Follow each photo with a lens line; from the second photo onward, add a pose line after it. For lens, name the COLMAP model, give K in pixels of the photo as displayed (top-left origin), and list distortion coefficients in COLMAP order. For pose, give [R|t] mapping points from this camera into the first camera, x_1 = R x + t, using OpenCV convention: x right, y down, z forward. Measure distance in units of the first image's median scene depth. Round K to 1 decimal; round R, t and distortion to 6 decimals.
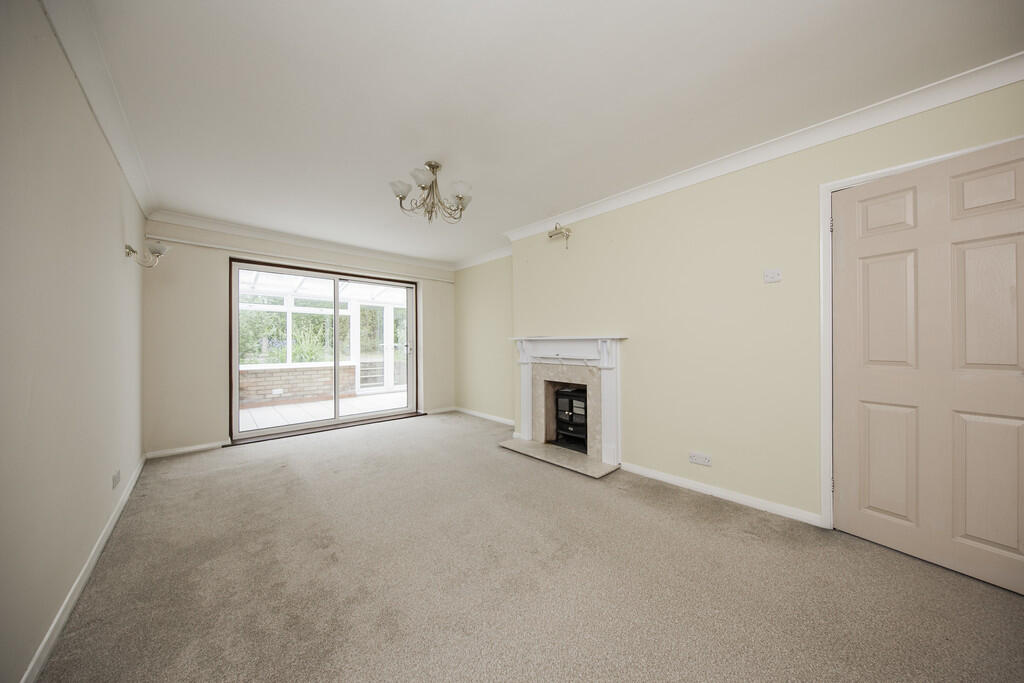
lens RADIAL K [[327.4, 0, 514.8], [0, 327.4, 343.1], [0, 0, 1]] dist [-0.005403, -0.000103]
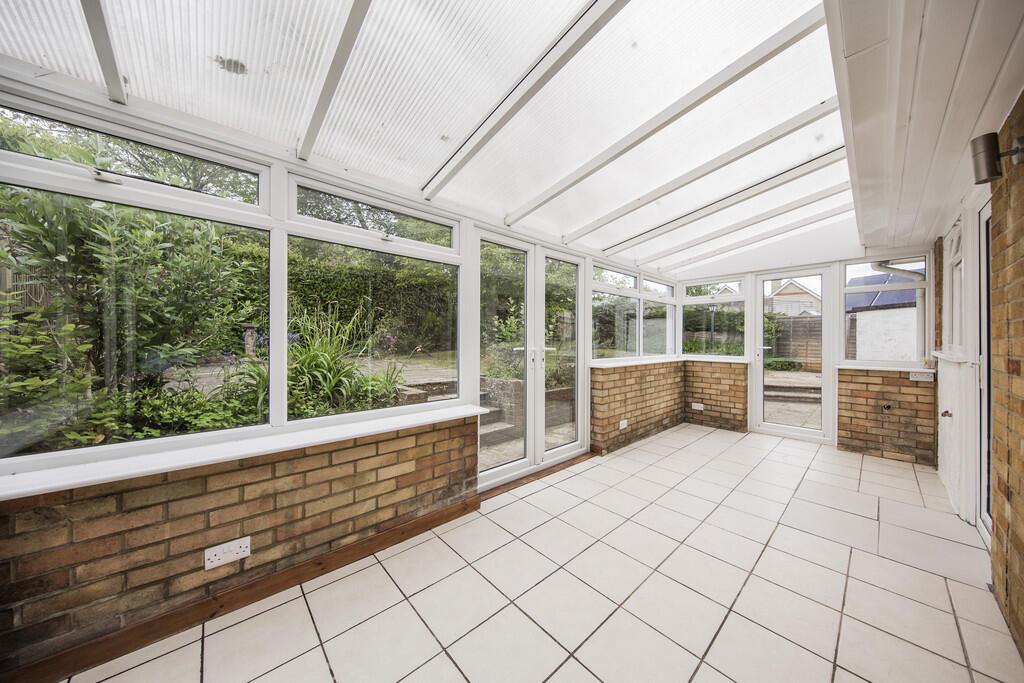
lens RADIAL K [[327.4, 0, 508.7], [0, 327.4, 339.7], [0, 0, 1]] dist [-0.005403, -0.000103]
pose [[0.999916, 0.003692, -0.012449, -0.506488], [-0.003667, 0.999991, 0.002067, -0.008228], [0.012457, -0.002021, 0.999920, 0.747031]]
